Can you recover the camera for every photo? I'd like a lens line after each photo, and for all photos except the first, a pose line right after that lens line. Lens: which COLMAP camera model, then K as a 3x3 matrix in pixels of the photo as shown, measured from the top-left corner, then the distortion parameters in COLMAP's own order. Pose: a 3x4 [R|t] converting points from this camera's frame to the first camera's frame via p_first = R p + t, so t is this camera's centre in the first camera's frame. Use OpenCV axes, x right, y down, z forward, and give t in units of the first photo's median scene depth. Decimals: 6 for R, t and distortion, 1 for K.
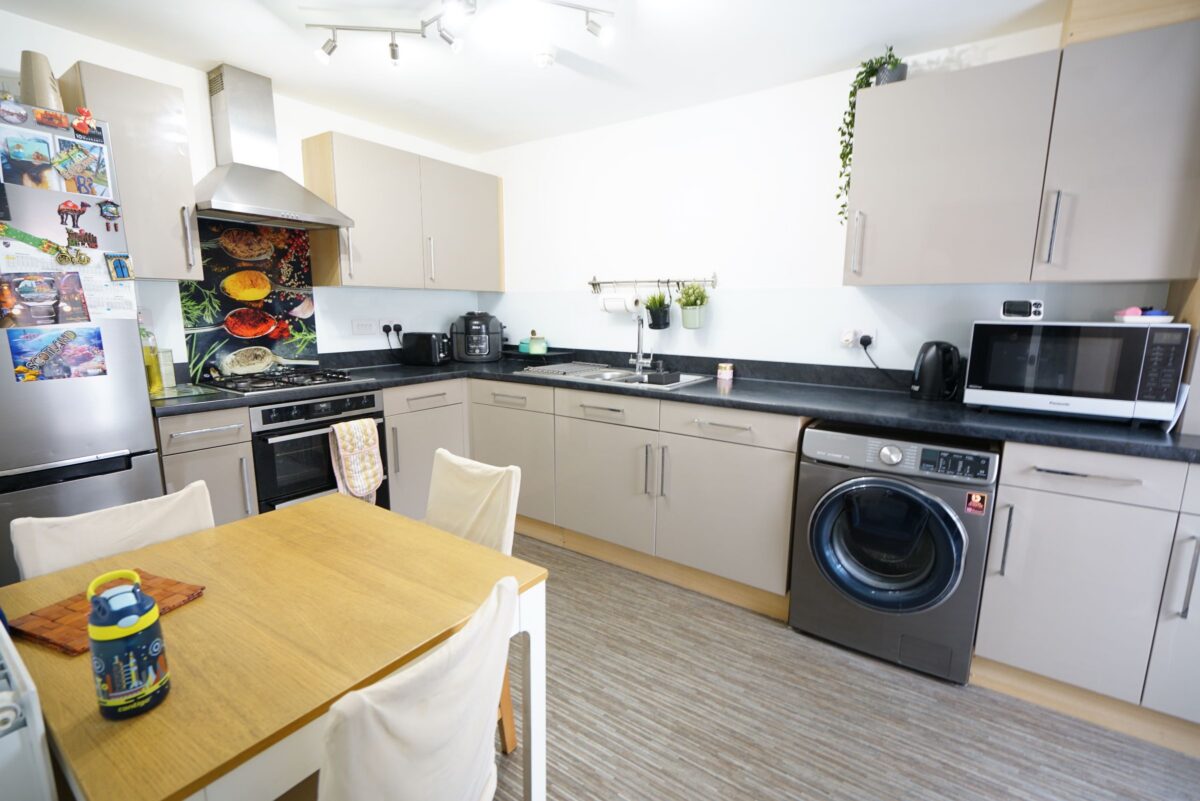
lens RADIAL K [[531.8, 0, 594.2], [0, 531.8, 395.3], [0, 0, 1]] dist [-0.013016, 0.004908]
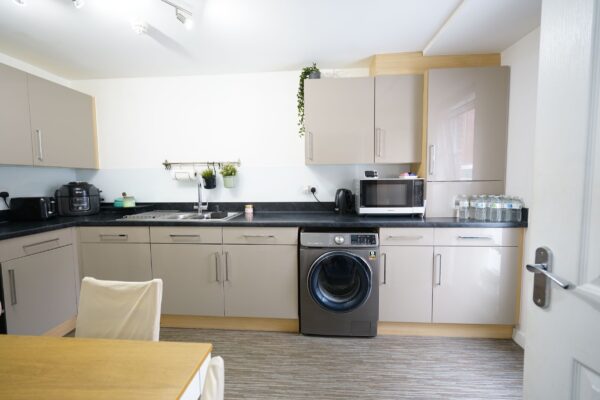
lens RADIAL K [[265.9, 0, 297.1], [0, 265.9, 197.4], [0, 0, 1]] dist [-0.013016, 0.004908]
pose [[0.858333, -0.048503, 0.510796, -0.121118], [0.099102, 0.992448, -0.072291, 0.000616], [-0.503432, 0.112670, 0.856657, 0.099860]]
